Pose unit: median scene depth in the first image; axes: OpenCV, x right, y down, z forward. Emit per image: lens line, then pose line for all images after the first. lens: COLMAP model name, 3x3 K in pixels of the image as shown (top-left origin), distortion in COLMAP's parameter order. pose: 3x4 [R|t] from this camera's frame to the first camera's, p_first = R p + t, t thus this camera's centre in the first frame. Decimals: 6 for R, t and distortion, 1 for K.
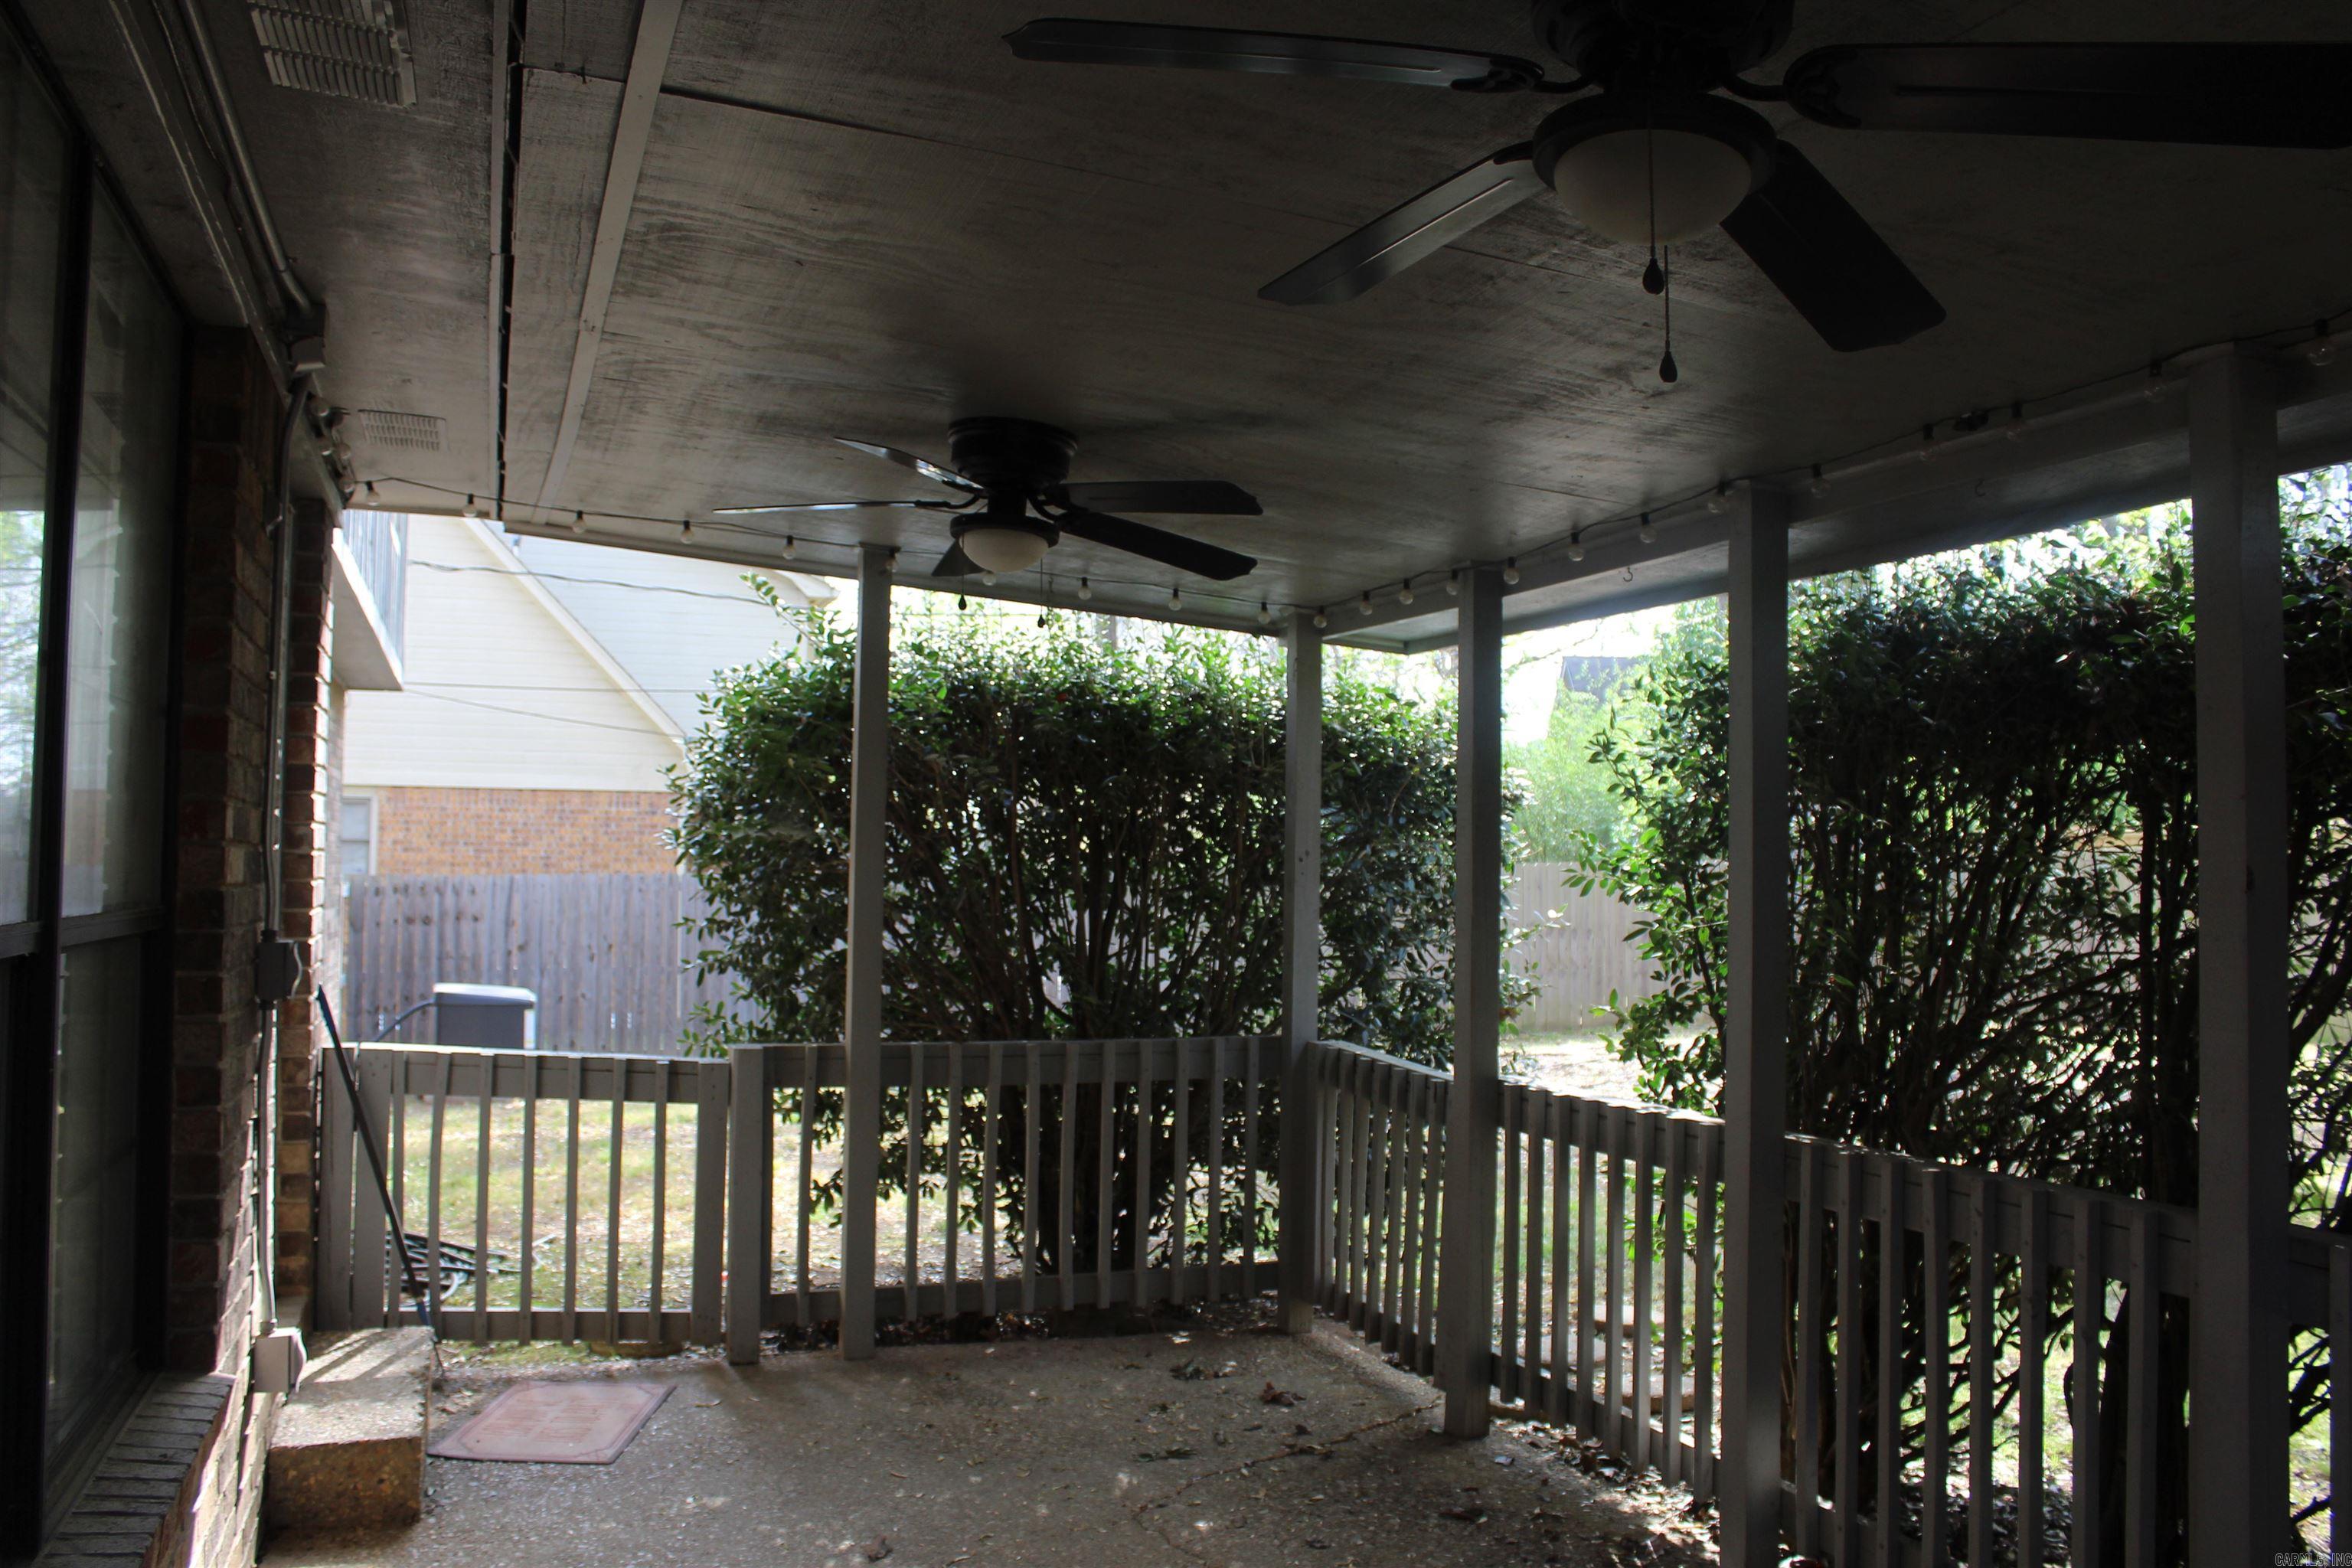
lens RADIAL K [[1947.0, 0, 1174.7], [0, 1947.0, 778.1], [0, 0, 1]] dist [-0.163347, 0.146356]
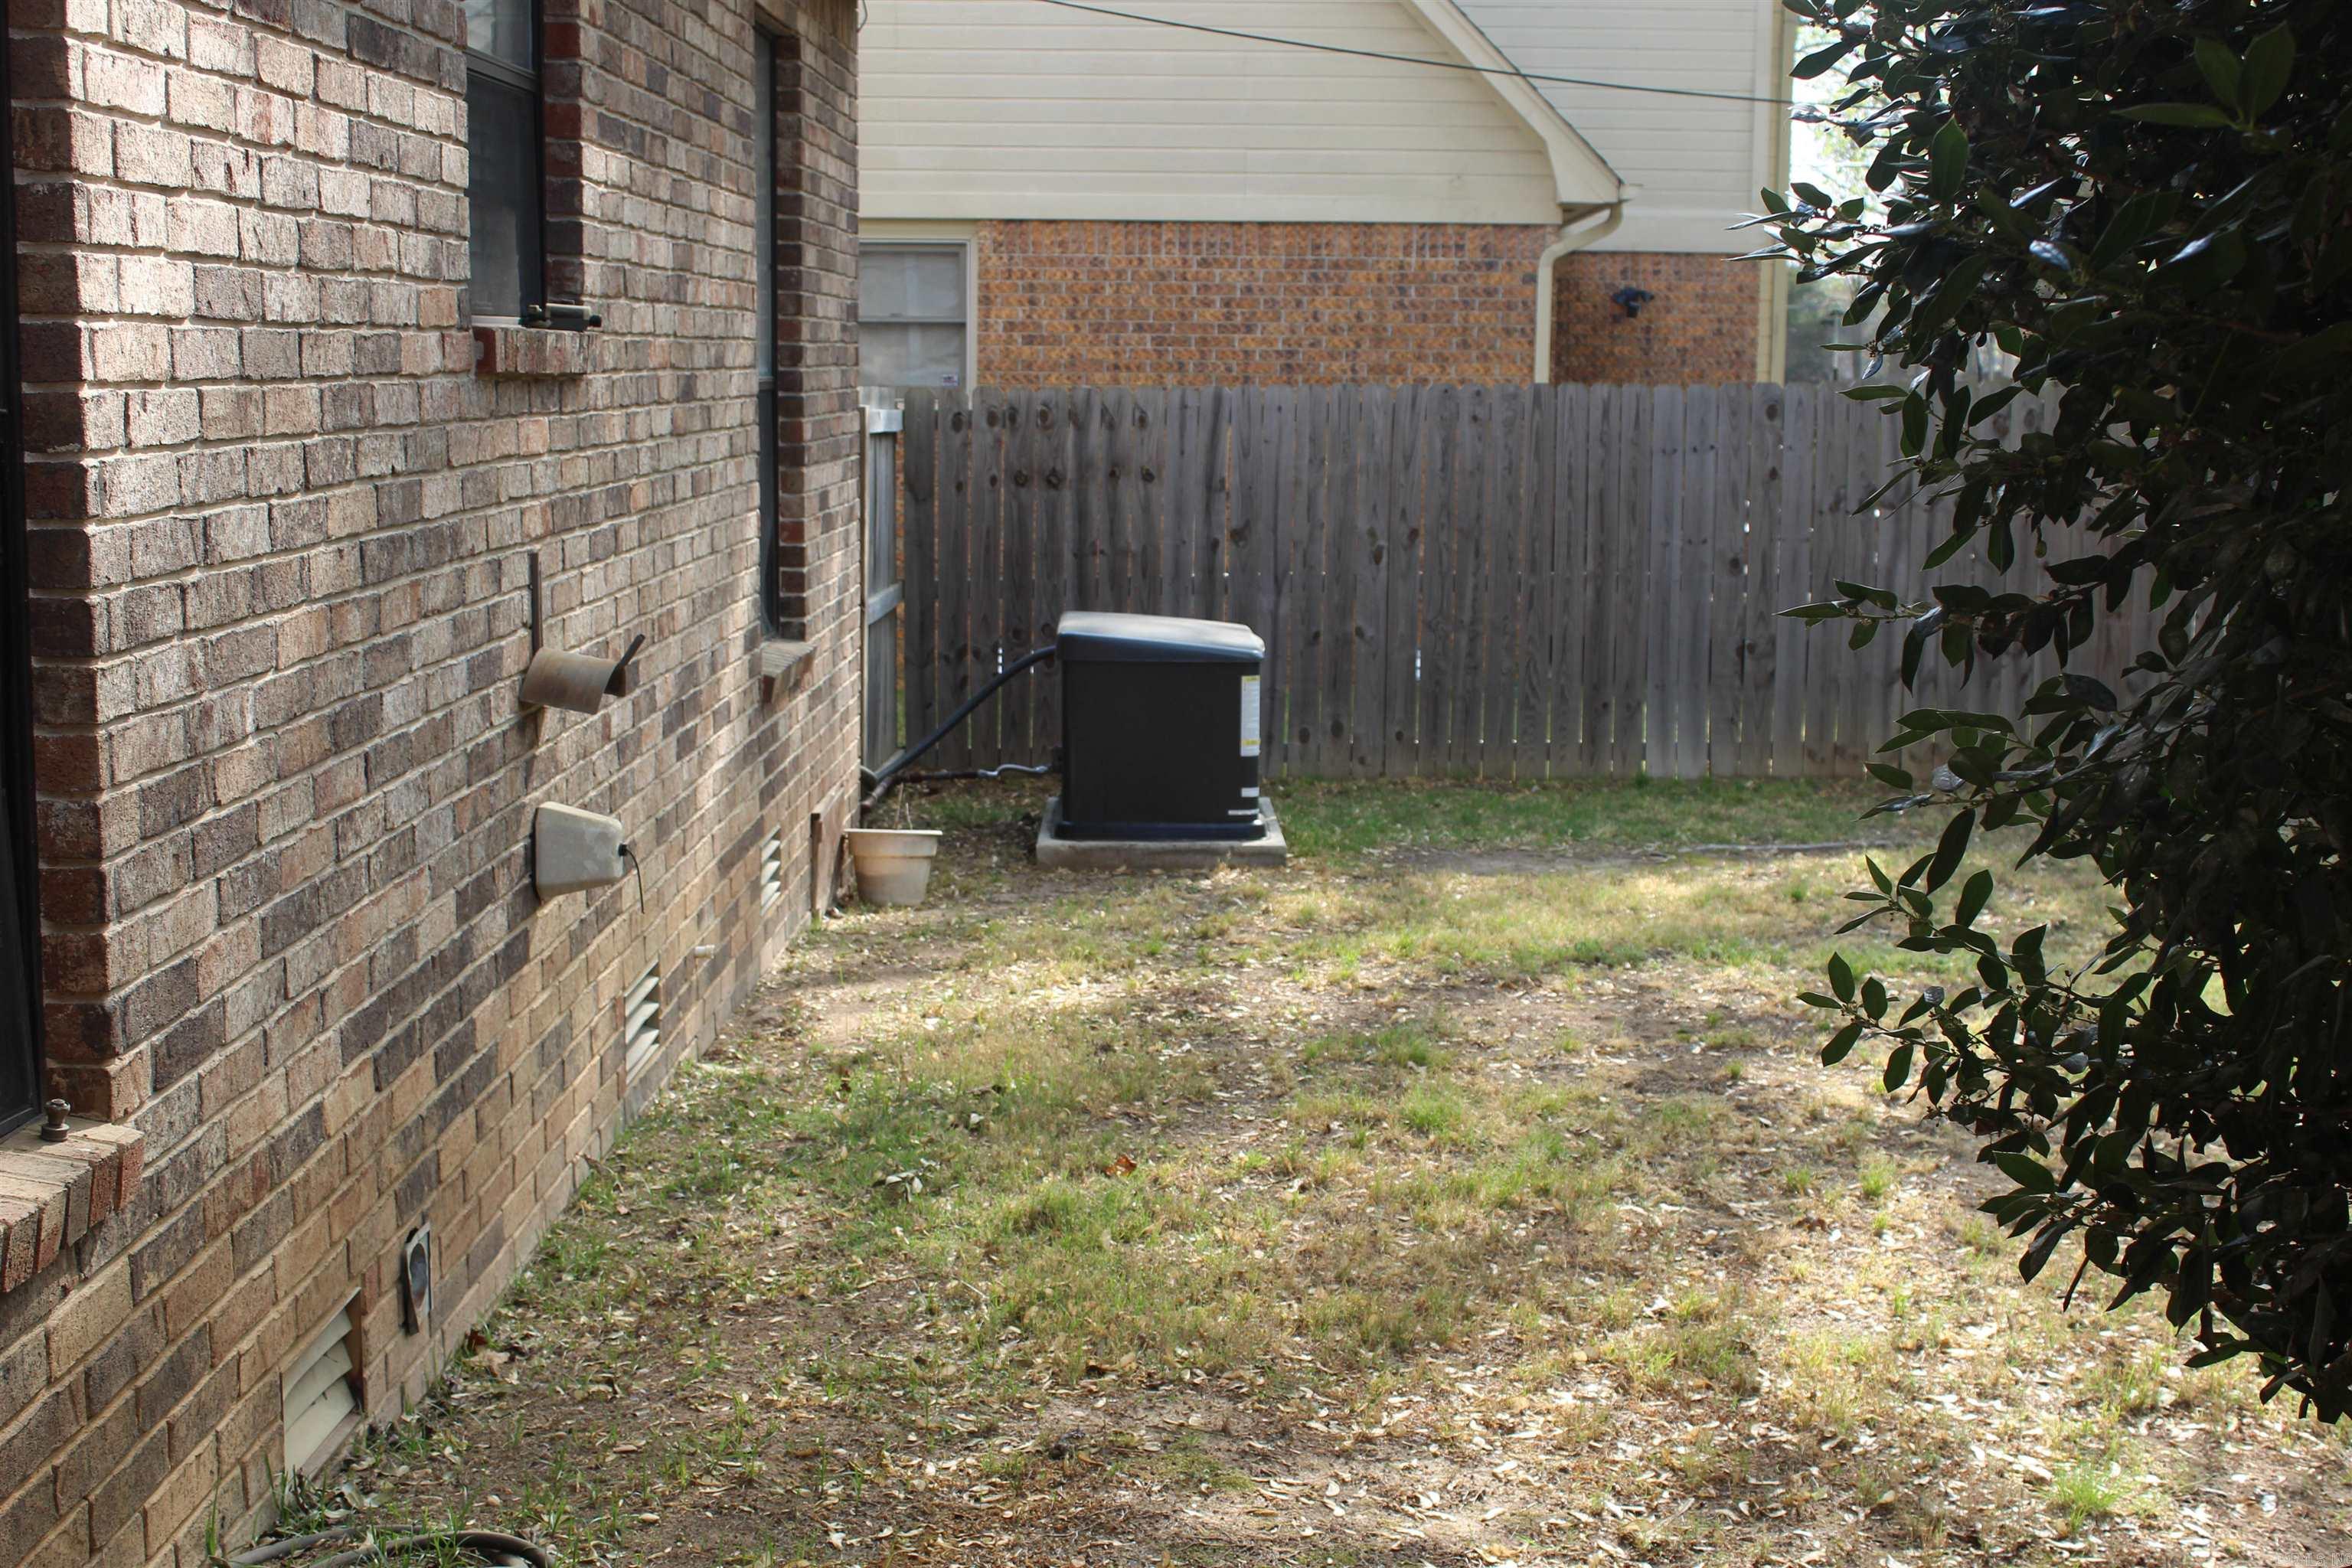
lens RADIAL K [[3164.7, 0, 1175.0], [0, 3164.7, 784.0], [0, 0, 1]] dist [-0.015681, 0.000000]
pose [[0.938526, 0.045425, -0.342206, -0.072637], [0.014838, 0.985080, 0.171456, 0.011325], [0.344888, -0.165993, 0.923850, 0.223875]]
